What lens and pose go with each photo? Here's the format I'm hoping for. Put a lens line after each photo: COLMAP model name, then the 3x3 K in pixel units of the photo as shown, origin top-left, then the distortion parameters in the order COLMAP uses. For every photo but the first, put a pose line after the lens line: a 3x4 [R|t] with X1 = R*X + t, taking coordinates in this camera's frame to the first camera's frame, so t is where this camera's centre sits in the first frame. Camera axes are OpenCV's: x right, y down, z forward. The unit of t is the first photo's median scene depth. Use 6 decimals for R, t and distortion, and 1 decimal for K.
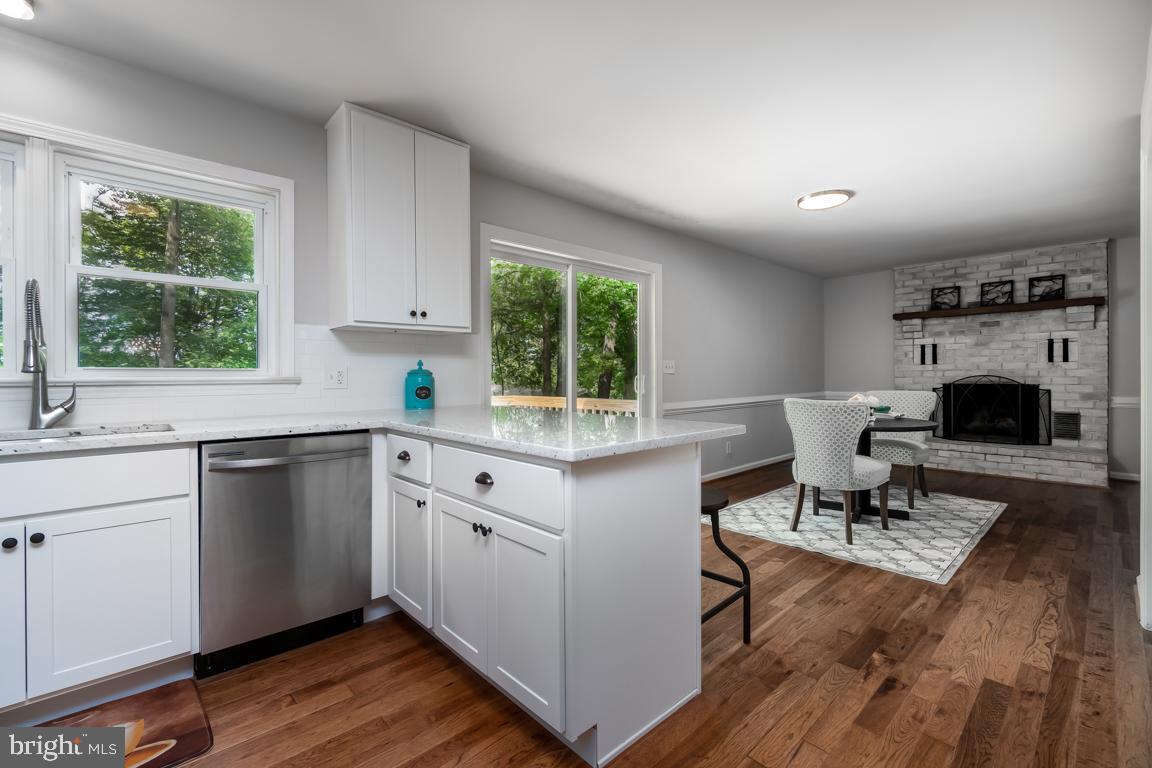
lens RADIAL K [[499.9, 0, 568.2], [0, 499.9, 378.2], [0, 0, 1]] dist [-0.011831, 0.000247]
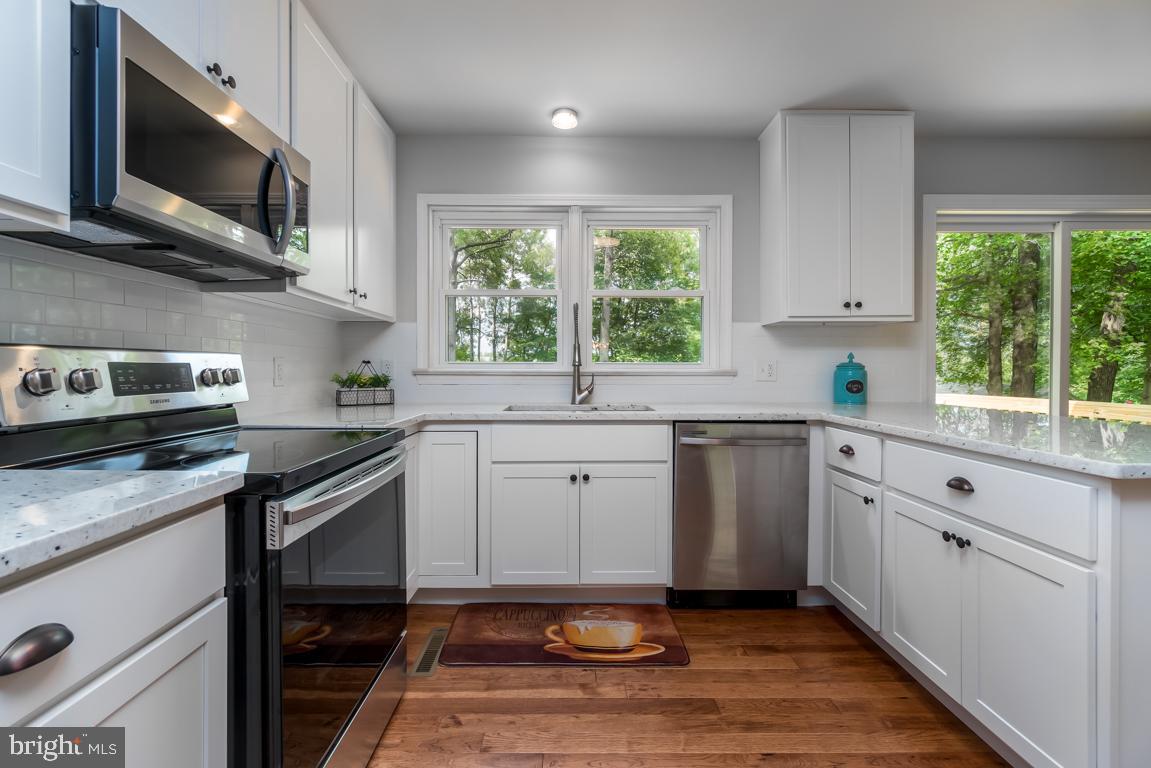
lens RADIAL K [[499.4, 0, 579.0], [0, 499.4, 372.1], [0, 0, 1]] dist [-0.011831, 0.000247]
pose [[0.738475, 0.007311, -0.674241, -0.056266], [-0.006294, 0.999972, 0.003949, 0.001147], [0.674251, 0.001328, 0.738501, -0.086961]]
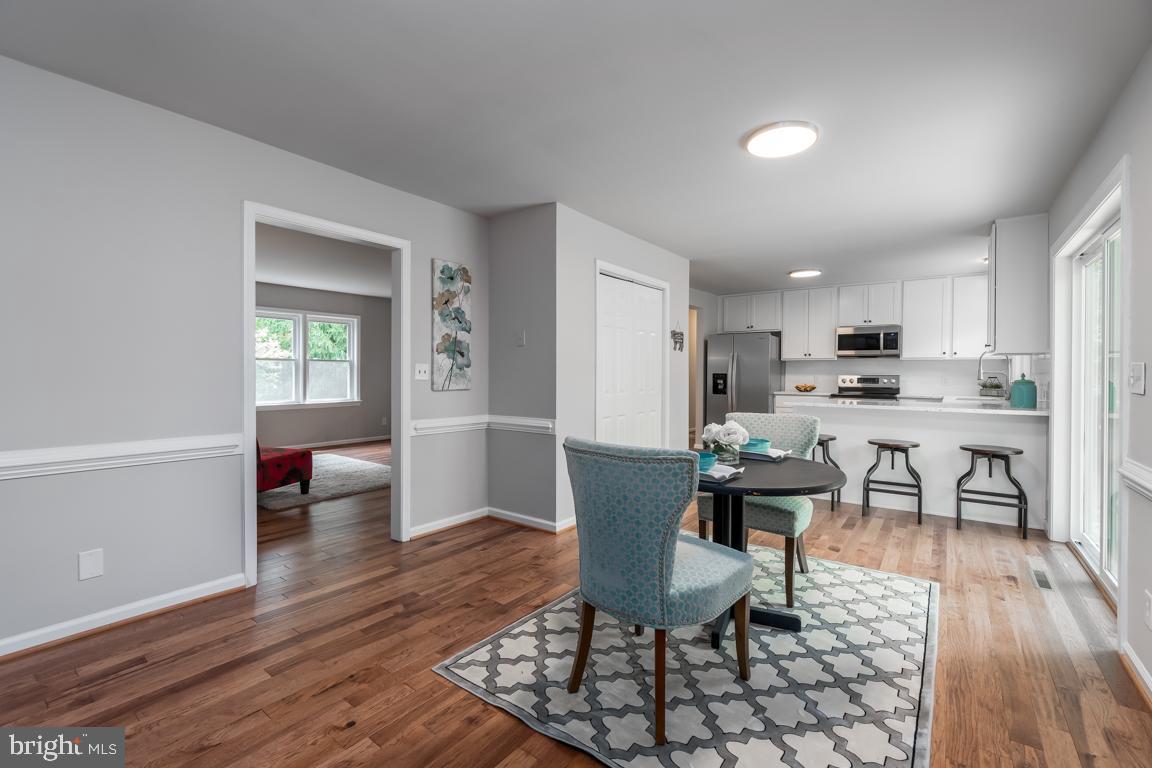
lens RADIAL K [[499.9, 0, 568.9], [0, 499.9, 377.2], [0, 0, 1]] dist [-0.011831, 0.000247]
pose [[-0.984469, 0.001420, -0.175555, 1.846216], [-0.001900, 0.999823, 0.018741, -0.073434], [0.175550, 0.018784, -0.984291, 3.252630]]
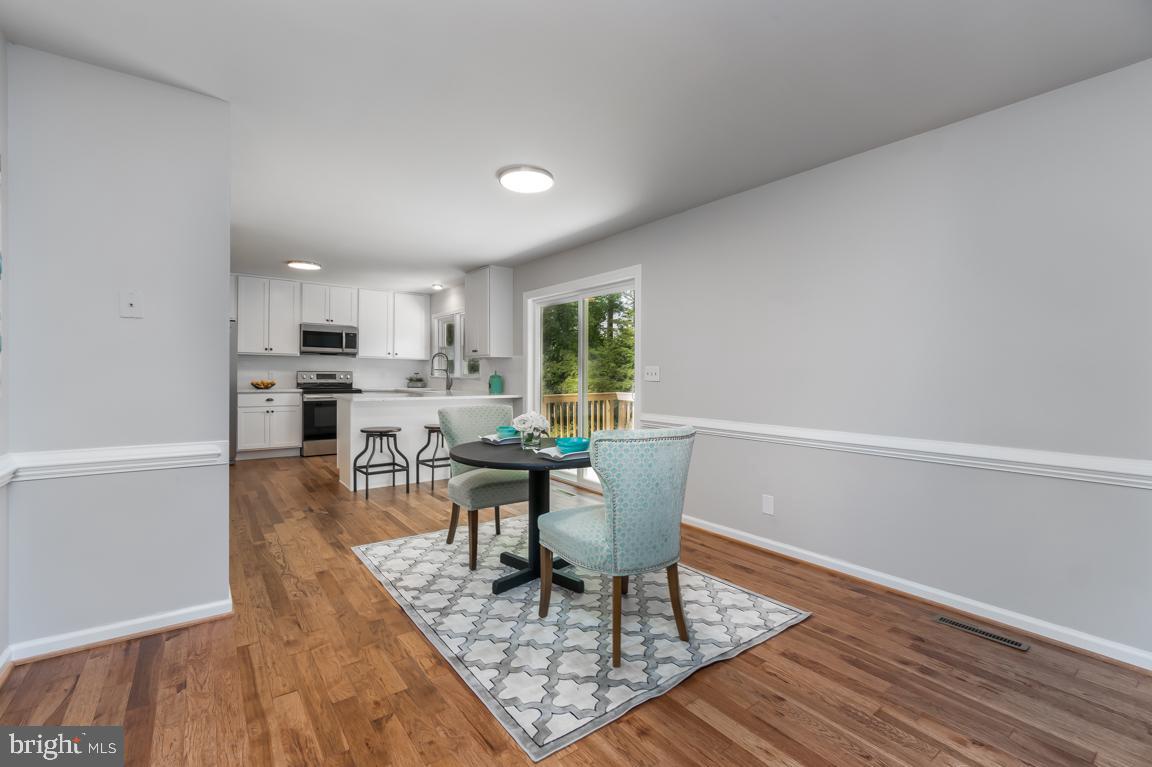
lens RADIAL K [[499.9, 0, 567.2], [0, 499.9, 381.3], [0, 0, 1]] dist [-0.011831, 0.000247]
pose [[-0.100633, 0.018541, -0.994751, 2.710331], [-0.018743, 0.999614, 0.020527, -0.061095], [0.994747, 0.020710, -0.100246, 2.304347]]
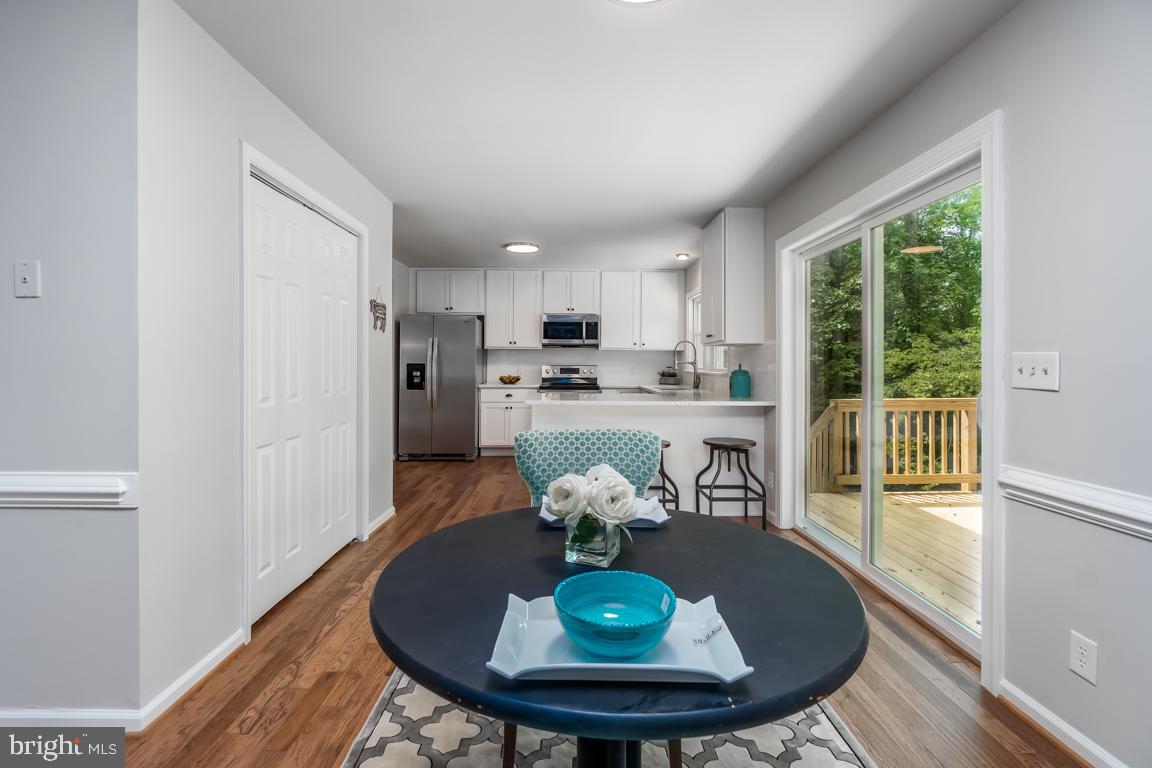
lens RADIAL K [[499.9, 0, 568.3], [0, 499.9, 365.8], [0, 0, 1]] dist [-0.011831, 0.000247]
pose [[-0.671990, 0.004949, -0.740543, 1.683012], [-0.007814, 0.999875, 0.013772, -0.068358], [0.740519, 0.015041, -0.671868, 2.428958]]
